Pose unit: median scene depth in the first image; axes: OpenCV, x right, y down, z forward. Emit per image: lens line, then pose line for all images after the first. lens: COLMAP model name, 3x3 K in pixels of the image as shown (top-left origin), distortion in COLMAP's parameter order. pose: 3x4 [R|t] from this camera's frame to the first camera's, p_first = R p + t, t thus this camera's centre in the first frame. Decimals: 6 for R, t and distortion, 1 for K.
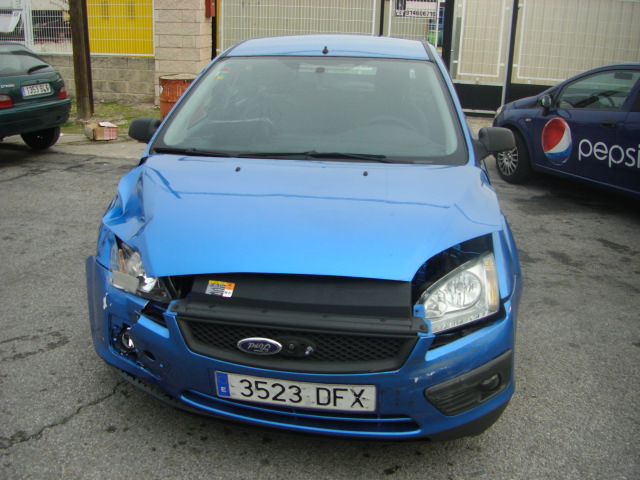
lens RADIAL K [[728.0, 0, 308.2], [0, 728.0, 240.7], [0, 0, 1]] dist [-0.179722, 0.153453]
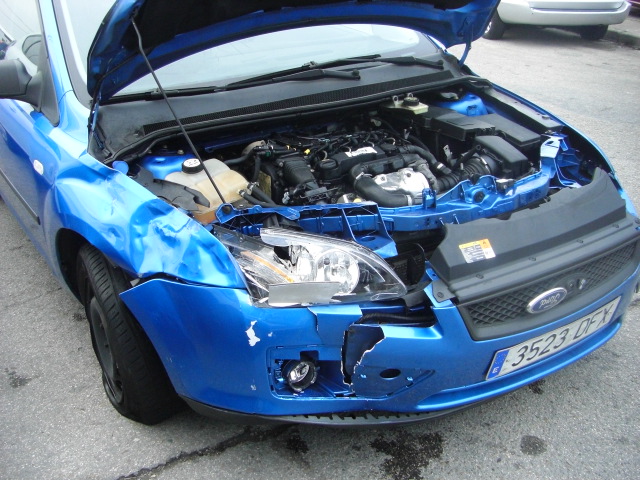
lens RADIAL K [[728.0, 0, 308.2], [0, 728.0, 240.7], [0, 0, 1]] dist [-0.179722, 0.153453]
pose [[0.746718, -0.307477, 0.589805, -0.708012], [0.219187, 0.950959, 0.218254, -0.151671], [-0.627988, -0.033697, 0.777493, 0.525236]]
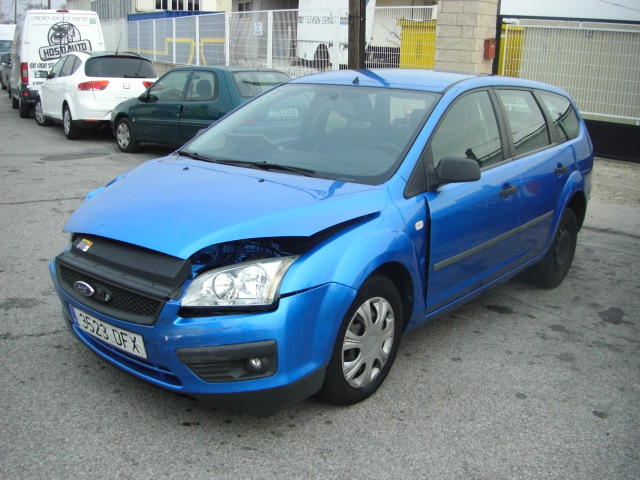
lens RADIAL K [[728.0, 0, 308.2], [0, 728.0, 240.7], [0, 0, 1]] dist [-0.179722, 0.153453]
pose [[0.860139, 0.137688, -0.491124, 0.899069], [-0.165577, 0.986104, -0.013529, 0.007618], [0.482437, 0.092956, 0.870984, 0.039744]]
